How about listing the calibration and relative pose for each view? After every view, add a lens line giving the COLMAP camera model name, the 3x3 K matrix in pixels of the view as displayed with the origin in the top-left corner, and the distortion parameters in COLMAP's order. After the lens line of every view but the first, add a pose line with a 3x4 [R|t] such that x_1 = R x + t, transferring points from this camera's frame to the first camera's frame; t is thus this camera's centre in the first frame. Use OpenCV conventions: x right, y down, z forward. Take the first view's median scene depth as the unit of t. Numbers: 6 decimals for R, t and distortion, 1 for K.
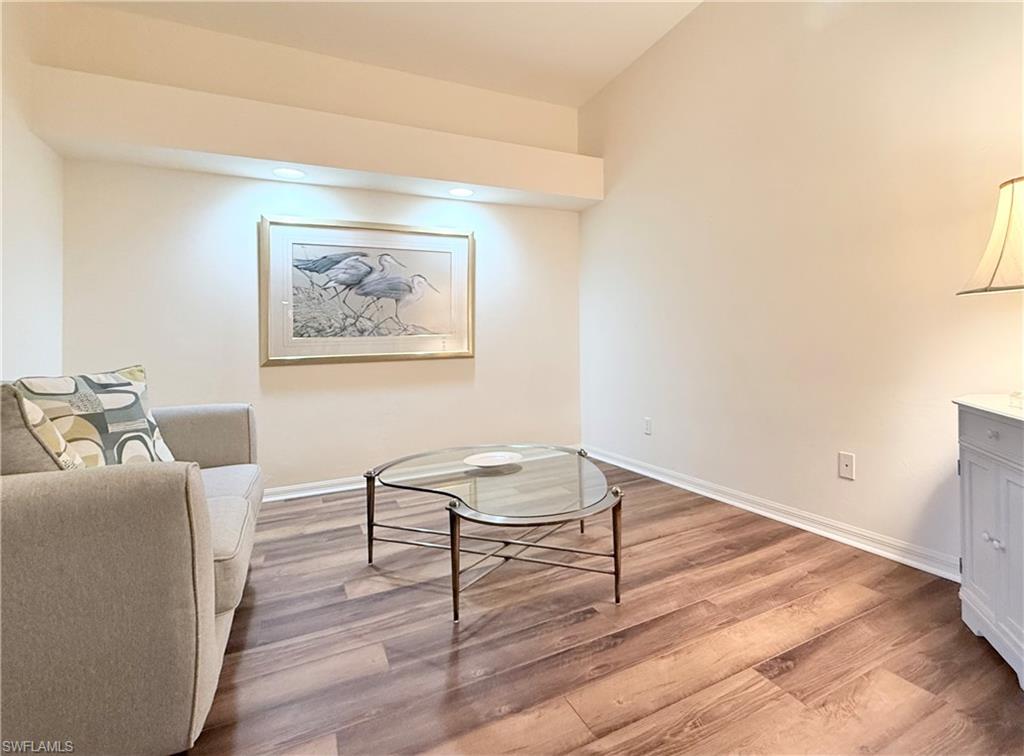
lens RADIAL K [[450.8, 0, 498.8], [0, 450.8, 356.1], [0, 0, 1]] dist [0.003056, 0.000480]
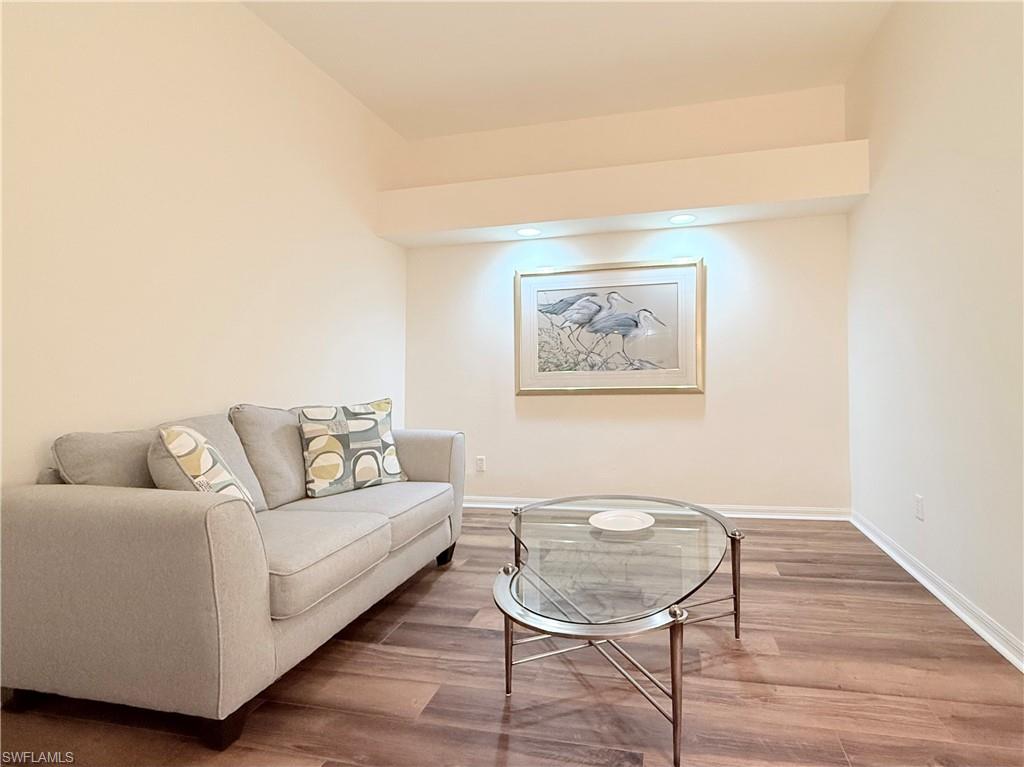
lens RADIAL K [[421.2, 0, 511.3], [0, 421.2, 378.6], [0, 0, 1]] dist [0.006848, -0.000466]
pose [[0.832698, 0.009237, -0.553650, 0.098035], [-0.015474, 0.999859, -0.006592, -0.016680], [0.553511, 0.014056, 0.832723, 0.064033]]
